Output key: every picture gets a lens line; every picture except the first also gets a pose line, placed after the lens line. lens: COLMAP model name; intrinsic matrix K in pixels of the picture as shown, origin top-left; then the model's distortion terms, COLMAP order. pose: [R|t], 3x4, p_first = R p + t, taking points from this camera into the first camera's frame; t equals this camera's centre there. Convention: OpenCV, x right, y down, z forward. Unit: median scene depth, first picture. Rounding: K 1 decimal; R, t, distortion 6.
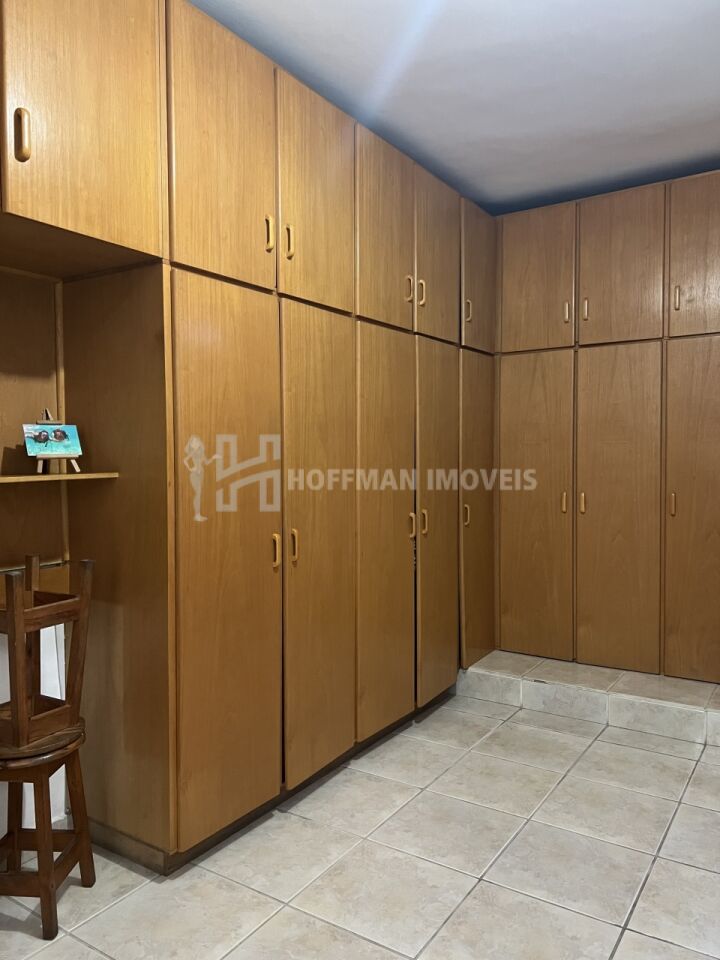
lens RADIAL K [[704.1, 0, 356.9], [0, 704.1, 490.9], [0, 0, 1]] dist [0.076748, -0.092160]
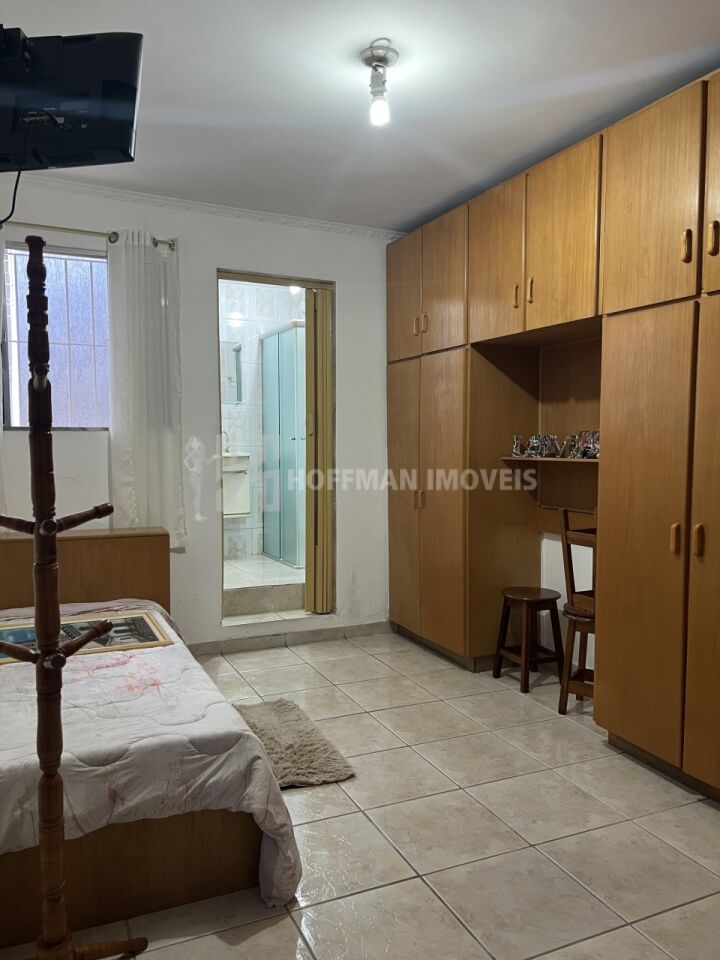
lens RADIAL K [[720.7, 0, 354.4], [0, 720.7, 486.1], [0, 0, 1]] dist [0.031574, -0.012123]
pose [[-0.529947, 0.059362, -0.845950, 1.179164], [-0.040969, 0.994590, 0.095458, -0.087866], [0.847040, 0.085246, -0.524648, 1.268026]]
